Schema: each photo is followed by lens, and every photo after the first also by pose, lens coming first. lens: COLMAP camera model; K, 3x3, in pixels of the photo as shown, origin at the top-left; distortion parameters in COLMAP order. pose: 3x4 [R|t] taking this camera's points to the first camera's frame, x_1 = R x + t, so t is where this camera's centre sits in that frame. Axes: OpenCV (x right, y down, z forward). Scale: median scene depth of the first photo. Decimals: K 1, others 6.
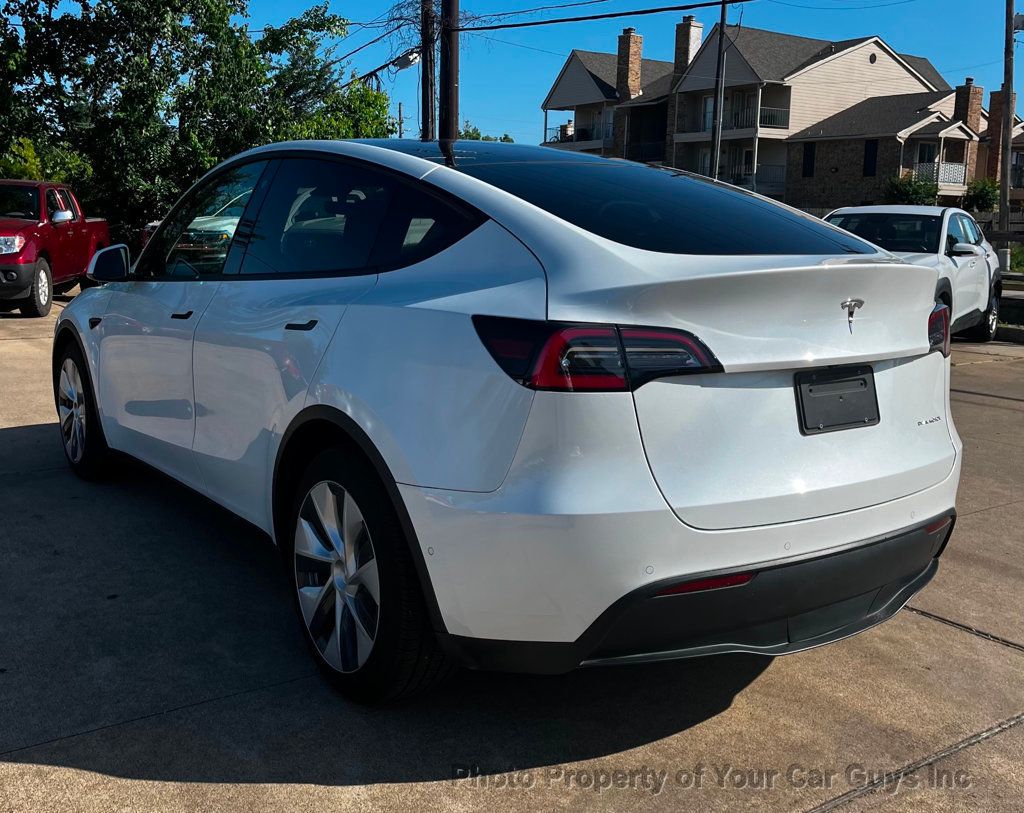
lens RADIAL K [[1036.7, 0, 502.8], [0, 1036.7, 388.8], [0, 0, 1]] dist [0.024185, 0.000000]
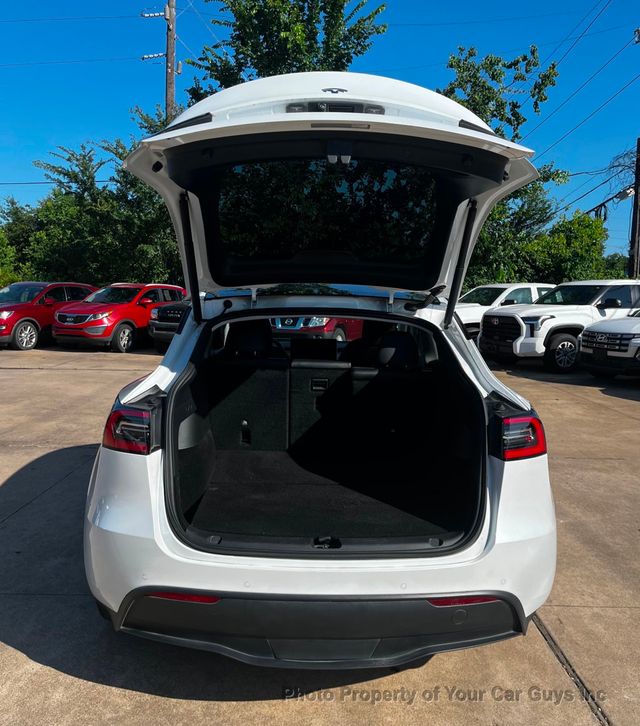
lens RADIAL K [[662.3, 0, 313.1], [0, 662.3, 360.0], [0, 0, 1]] dist [0.022000, 0.000000]
pose [[0.823354, 0.055206, -0.564836, 0.161299], [-0.095156, 0.994597, -0.041497, -0.022116], [0.559493, 0.087915, 0.824159, 0.059711]]
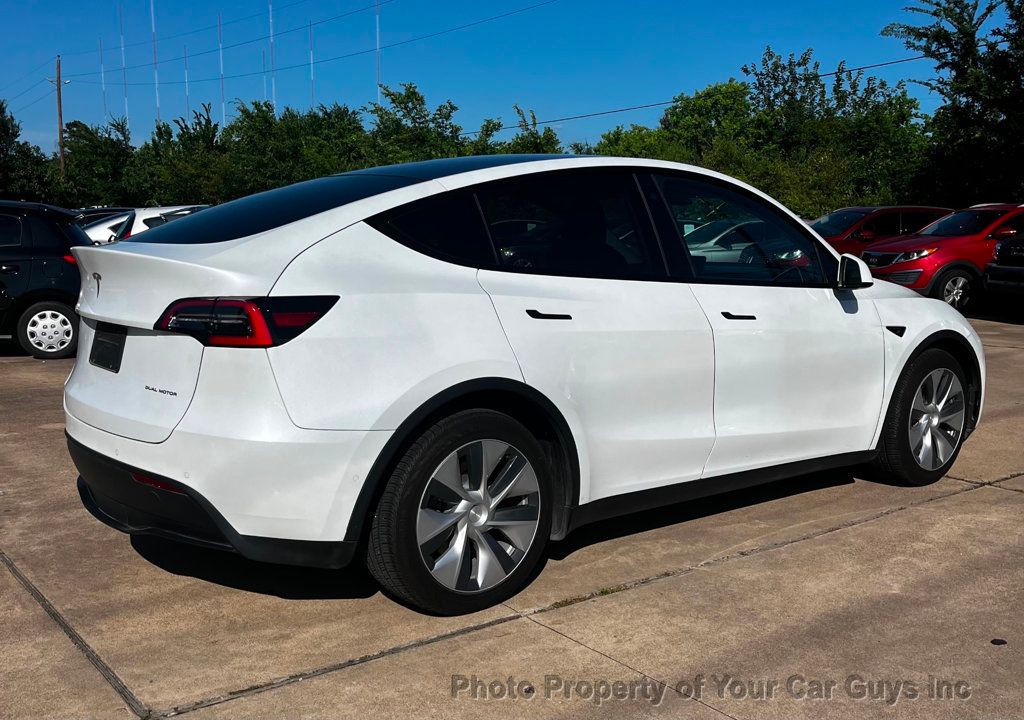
lens RADIAL K [[1035.5, 0, 517.8], [0, 1035.5, 391.7], [0, 0, 1]] dist [0.033026, 0.000000]
pose [[0.056693, 0.140955, -0.988391, 0.360319], [-0.162289, 0.978118, 0.130181, -0.041564], [0.985113, 0.153025, 0.078328, 0.300117]]
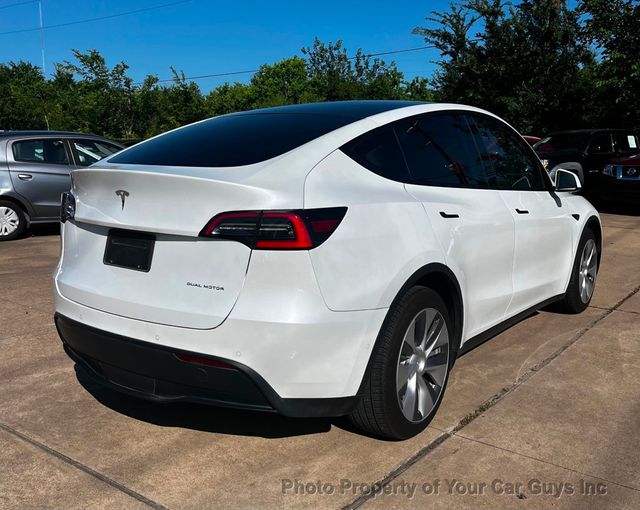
lens RADIAL K [[648.0, 0, 318.4], [0, 648.0, 244.7], [0, 0, 1]] dist [0.024185, 0.000000]
pose [[0.313711, 0.127721, -0.940889, 0.294615], [-0.154969, 0.984513, 0.081973, -0.027649], [0.936787, 0.120093, 0.328645, 0.196532]]
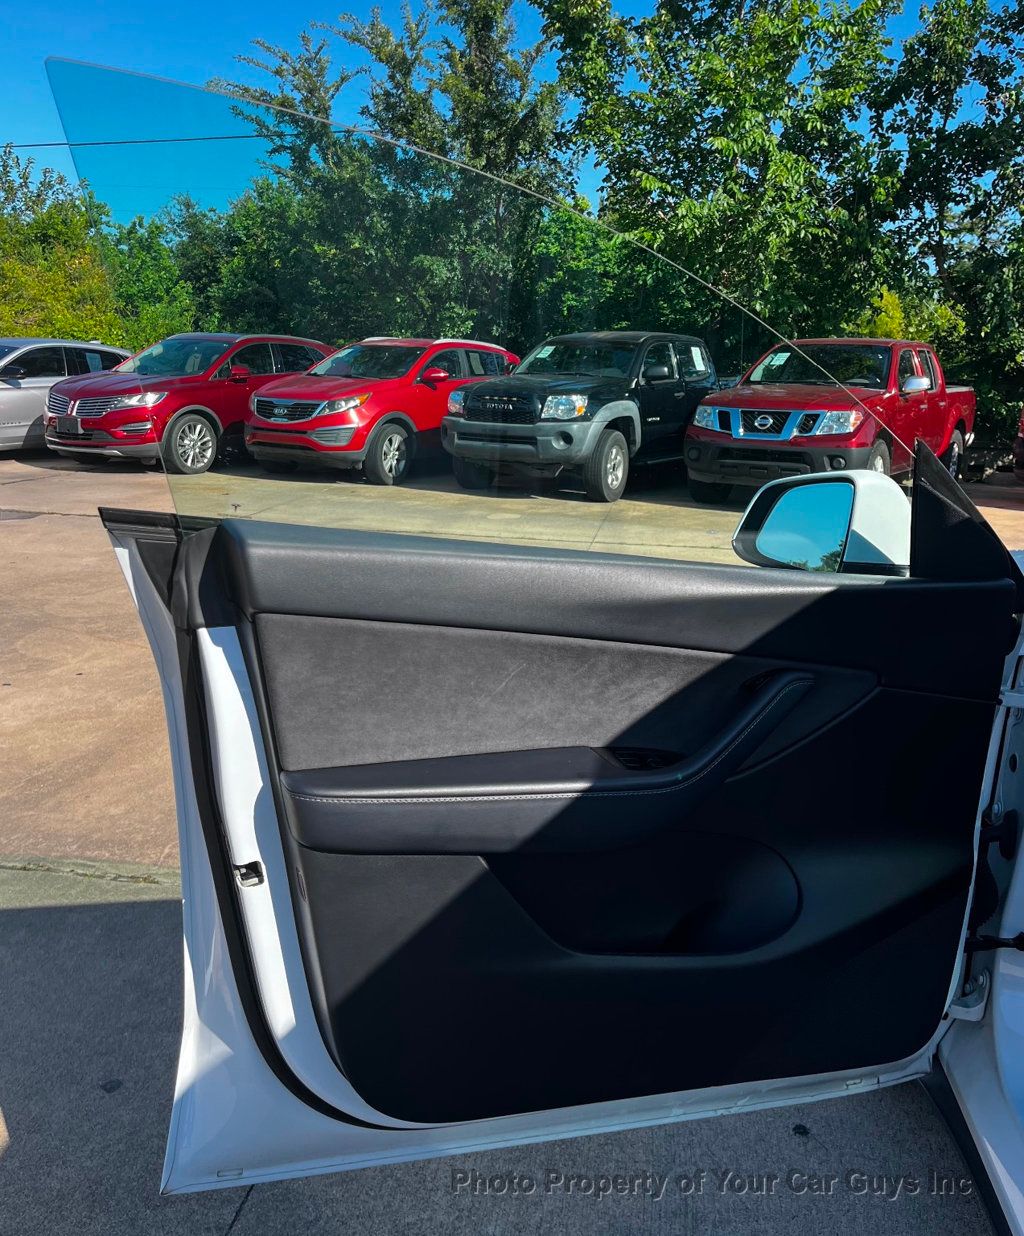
lens RADIAL K [[1081.3, 0, 515.1], [0, 1081.3, 591.5], [0, 0, 1]] dist [0.060926, -0.073262]
pose [[0.733733, 0.140309, -0.664793, -0.100334], [-0.123581, 0.989684, 0.072483, -0.043083], [0.668104, 0.028973, 0.743503, 0.248043]]
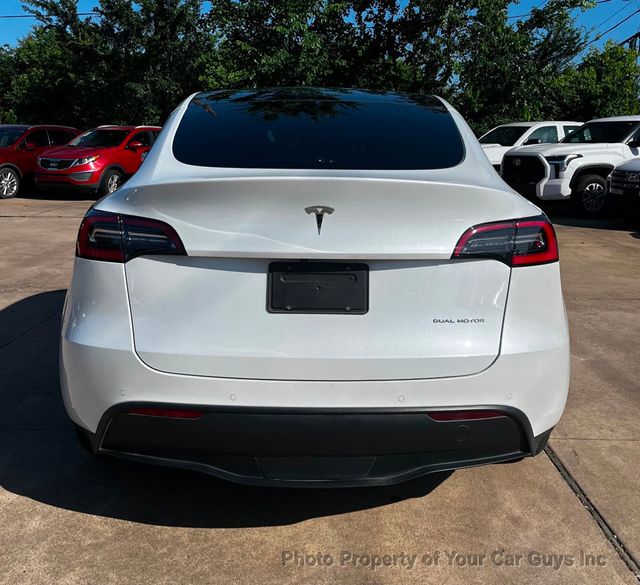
lens RADIAL K [[718.5, 0, 316.1], [0, 718.5, 249.8], [0, 0, 1]] dist [0.022169, 0.000000]
pose [[0.819818, 0.075980, -0.567561, 0.165172], [-0.087578, 0.996134, 0.006851, -0.008310], [0.565888, 0.044089, 0.823303, 0.064451]]
